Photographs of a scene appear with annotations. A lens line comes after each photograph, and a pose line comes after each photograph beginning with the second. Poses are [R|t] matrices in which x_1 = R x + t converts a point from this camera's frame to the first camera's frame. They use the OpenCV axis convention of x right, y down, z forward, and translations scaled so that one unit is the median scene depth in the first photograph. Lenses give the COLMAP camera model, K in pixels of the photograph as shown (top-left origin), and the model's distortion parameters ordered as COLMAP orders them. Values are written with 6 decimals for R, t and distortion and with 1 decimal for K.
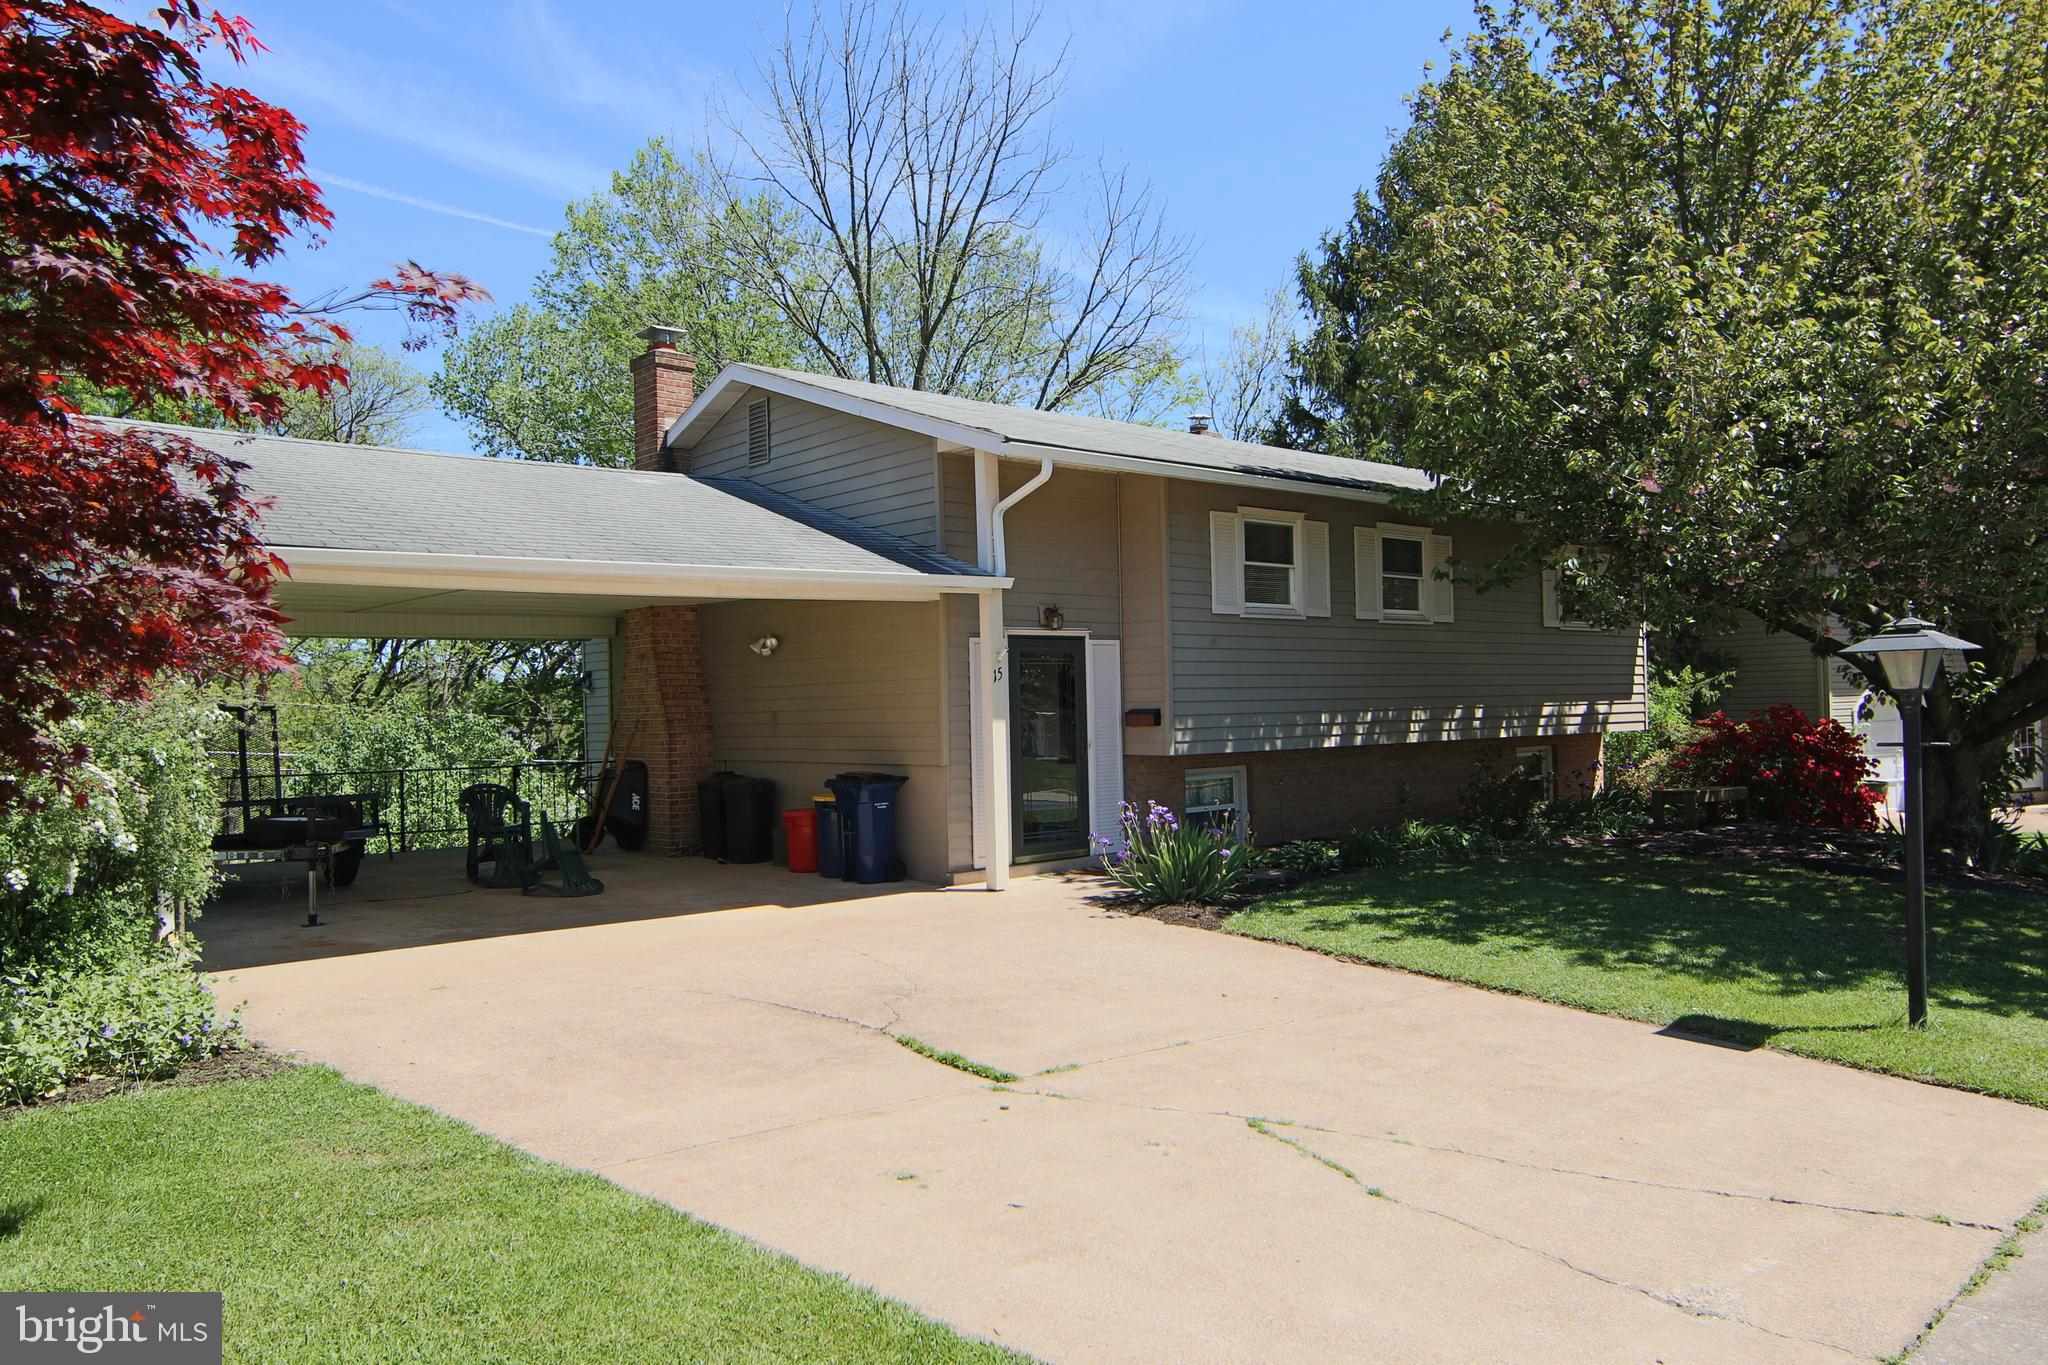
lens RADIAL K [[1296.1, 0, 1029.0], [0, 1296.1, 693.0], [0, 0, 1]] dist [-0.015684, 0.003673]
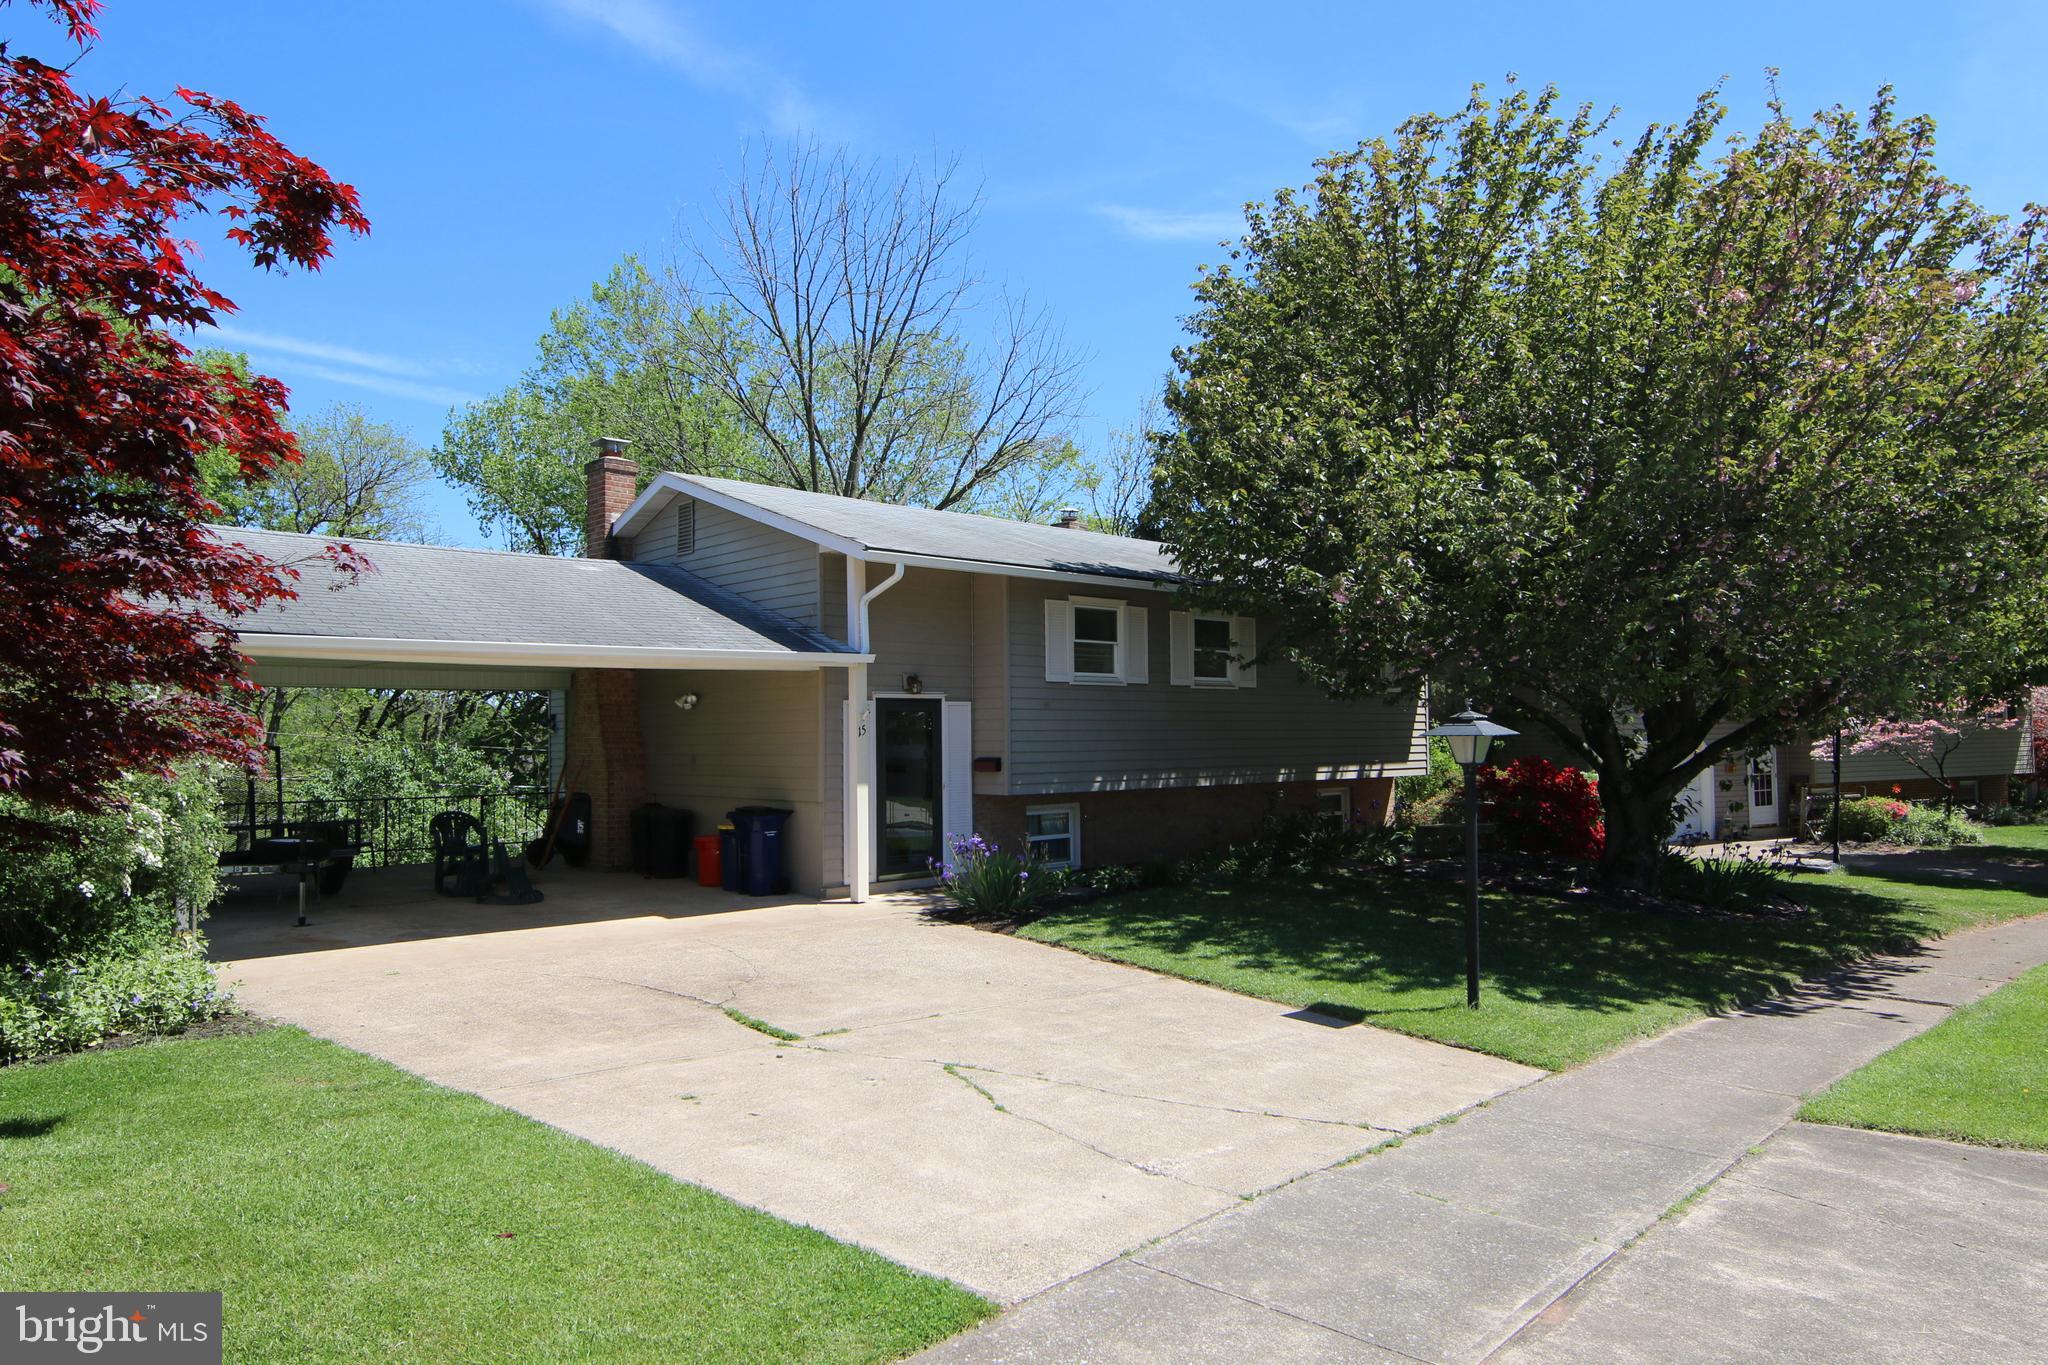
lens RADIAL K [[1174.1, 0, 1028.9], [0, 1174.1, 696.7], [0, 0, 1]] dist [-0.012653, 0.002185]
pose [[0.999388, 0.013622, 0.032210, 0.095737], [-0.012903, 0.999666, -0.022401, -0.022570], [-0.032504, 0.021972, 0.999230, -0.139984]]
